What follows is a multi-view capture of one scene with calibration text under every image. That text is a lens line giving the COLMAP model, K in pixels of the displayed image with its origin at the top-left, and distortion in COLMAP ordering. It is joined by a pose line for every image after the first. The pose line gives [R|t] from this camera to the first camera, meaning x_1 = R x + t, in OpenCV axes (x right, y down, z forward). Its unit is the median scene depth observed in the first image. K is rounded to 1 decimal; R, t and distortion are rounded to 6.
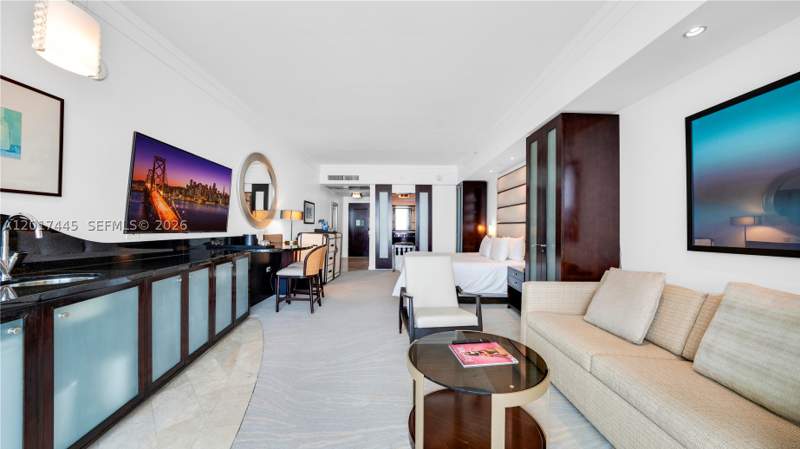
lens RADIAL K [[286.0, 0, 402.8], [0, 286.0, 220.8], [0, 0, 1]] dist [-0.001511, -0.000081]
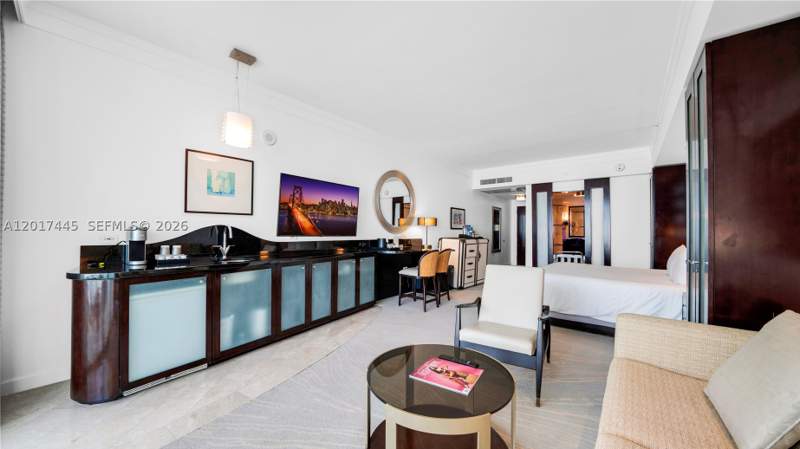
lens RADIAL K [[293.9, 0, 400.0], [0, 293.9, 224.5], [0, 0, 1]] dist [-0.019932, -0.000039]
pose [[0.767028, -0.017305, -0.641380, 0.474515], [0.012844, 0.999850, -0.011617, 0.006144], [0.641485, 0.000673, 0.767135, 0.131238]]
